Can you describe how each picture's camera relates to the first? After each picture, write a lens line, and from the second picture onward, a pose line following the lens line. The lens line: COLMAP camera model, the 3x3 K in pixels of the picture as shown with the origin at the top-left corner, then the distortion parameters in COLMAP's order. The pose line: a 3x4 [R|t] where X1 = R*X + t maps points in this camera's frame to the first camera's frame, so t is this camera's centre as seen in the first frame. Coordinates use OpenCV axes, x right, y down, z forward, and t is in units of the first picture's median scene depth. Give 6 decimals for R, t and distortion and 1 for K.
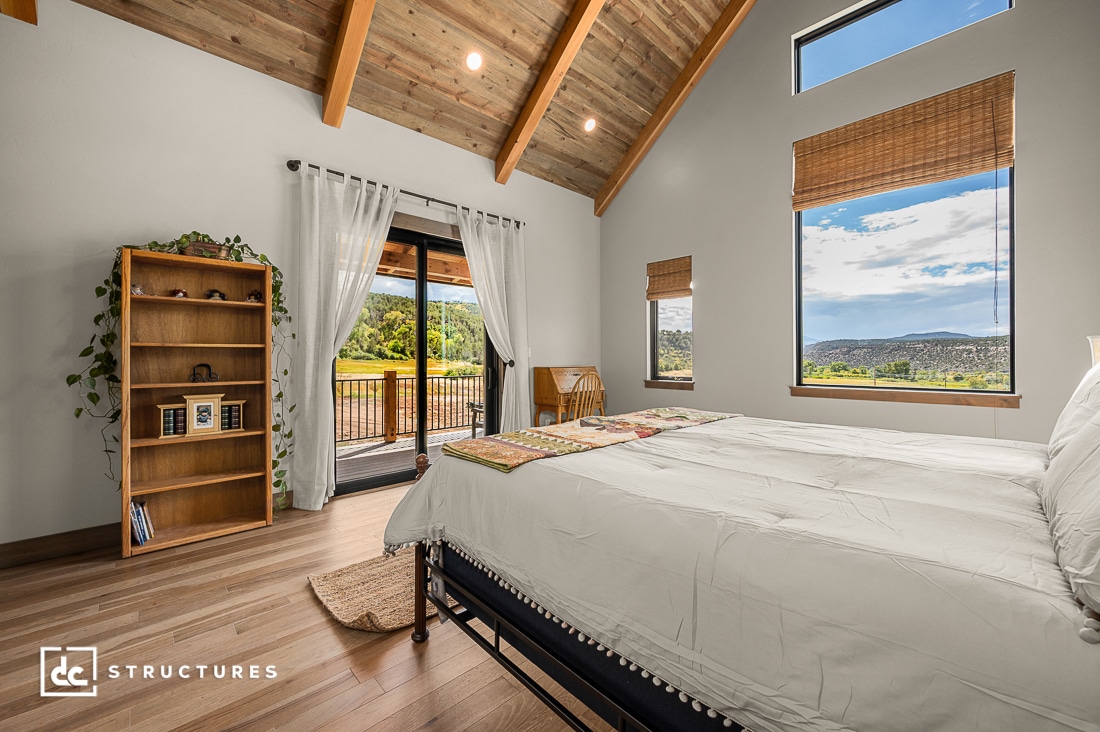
lens RADIAL K [[436.0, 0, 552.5], [0, 436.0, 360.4], [0, 0, 1]] dist [0.000451, 0.000177]
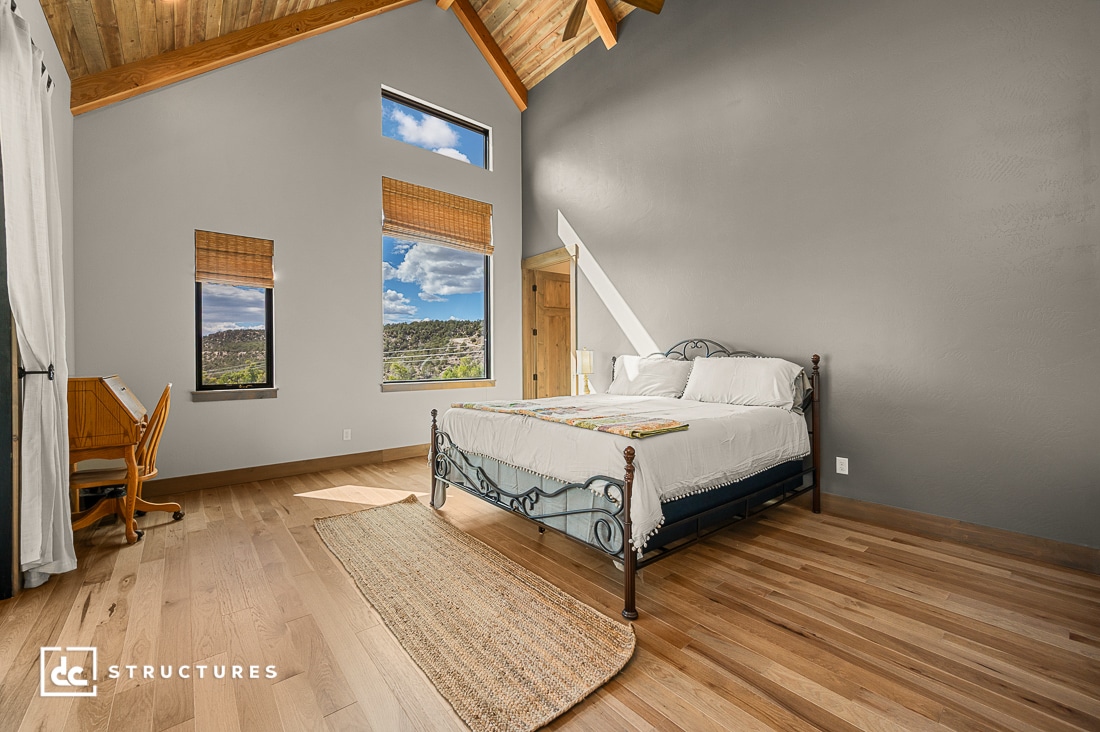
lens RADIAL K [[436.0, 0, 552.5], [0, 436.0, 360.4], [0, 0, 1]] dist [0.000451, 0.000177]
pose [[0.073007, -0.003410, 0.997326, -0.513626], [0.005877, 0.999978, 0.002988, -0.004604], [-0.997314, 0.005643, 0.073026, 0.404795]]
